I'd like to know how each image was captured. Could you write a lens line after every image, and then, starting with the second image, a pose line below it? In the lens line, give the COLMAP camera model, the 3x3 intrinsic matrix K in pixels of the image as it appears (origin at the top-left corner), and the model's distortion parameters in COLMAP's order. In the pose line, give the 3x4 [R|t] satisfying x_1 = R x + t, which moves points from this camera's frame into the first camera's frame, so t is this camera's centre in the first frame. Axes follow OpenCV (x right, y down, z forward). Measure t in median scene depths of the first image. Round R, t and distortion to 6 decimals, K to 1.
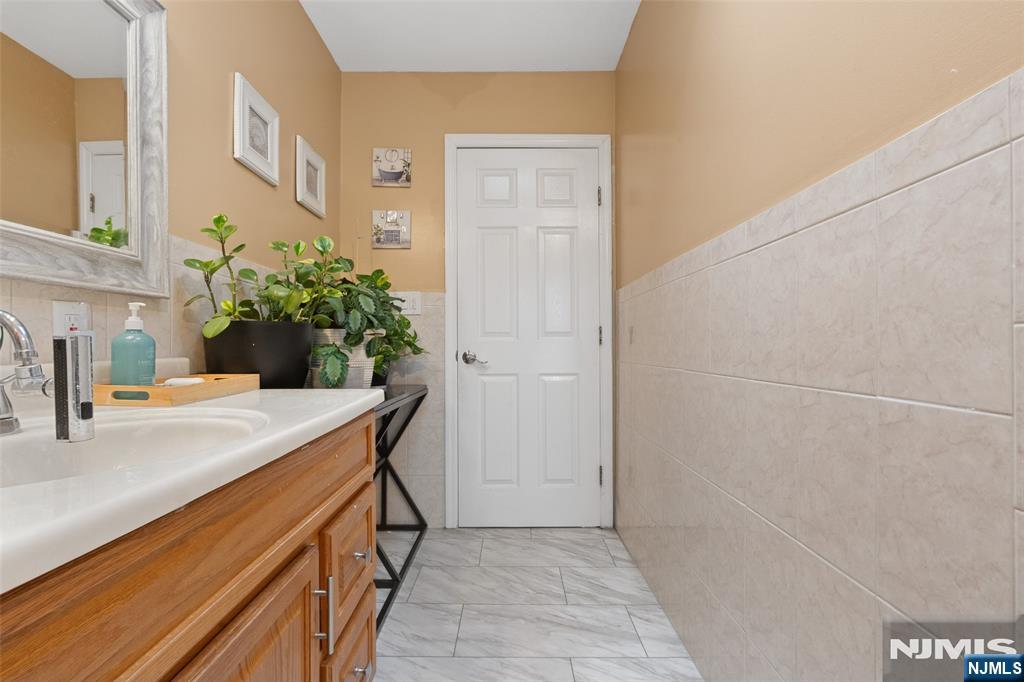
lens RADIAL K [[470.3, 0, 510.5], [0, 470.3, 344.1], [0, 0, 1]] dist [-0.004487, -0.000263]
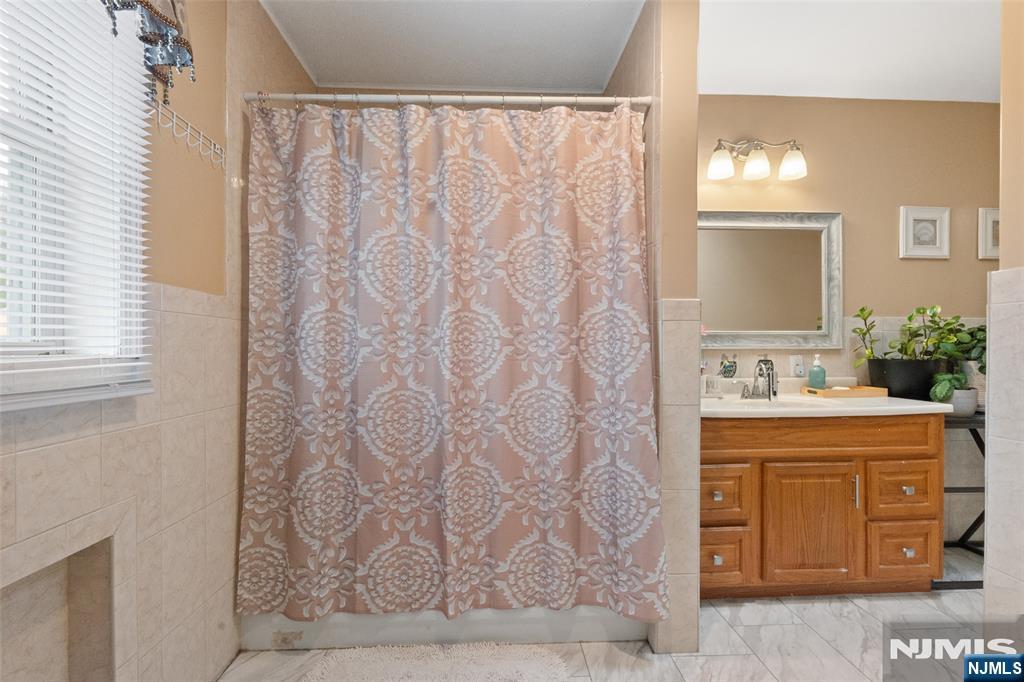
lens RADIAL K [[478.2, 0, 514.9], [0, 478.2, 350.7], [0, 0, 1]] dist [0.000222, 0.000137]
pose [[0.053706, 0.005889, -0.998539, 0.915521], [0.002518, 0.999979, 0.006033, -0.072282], [0.998554, -0.002838, 0.053690, -0.404381]]
